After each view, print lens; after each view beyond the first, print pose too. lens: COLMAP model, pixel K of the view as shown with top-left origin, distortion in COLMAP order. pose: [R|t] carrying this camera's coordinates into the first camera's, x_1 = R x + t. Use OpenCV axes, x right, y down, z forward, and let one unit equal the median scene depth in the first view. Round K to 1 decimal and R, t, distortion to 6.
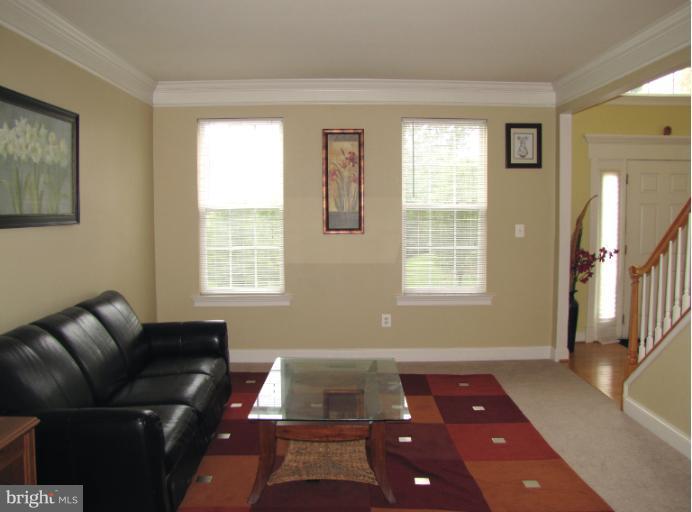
lens RADIAL K [[579.8, 0, 354.1], [0, 579.8, 247.4], [0, 0, 1]] dist [-0.177748, 0.148790]
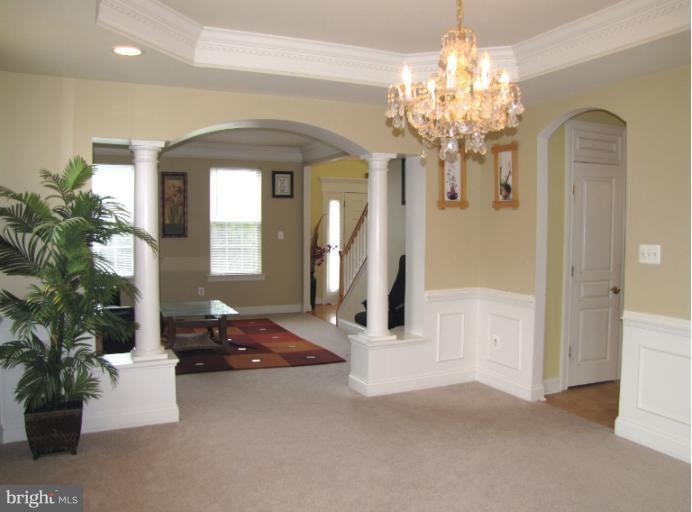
lens RADIAL K [[579.8, 0, 354.1], [0, 579.8, 247.4], [0, 0, 1]] dist [-0.177748, 0.148790]
pose [[0.912319, -0.011089, 0.409330, -0.208045], [0.020045, 0.999644, -0.017595, 0.040958], [-0.408989, 0.024257, 0.912217, -0.632940]]
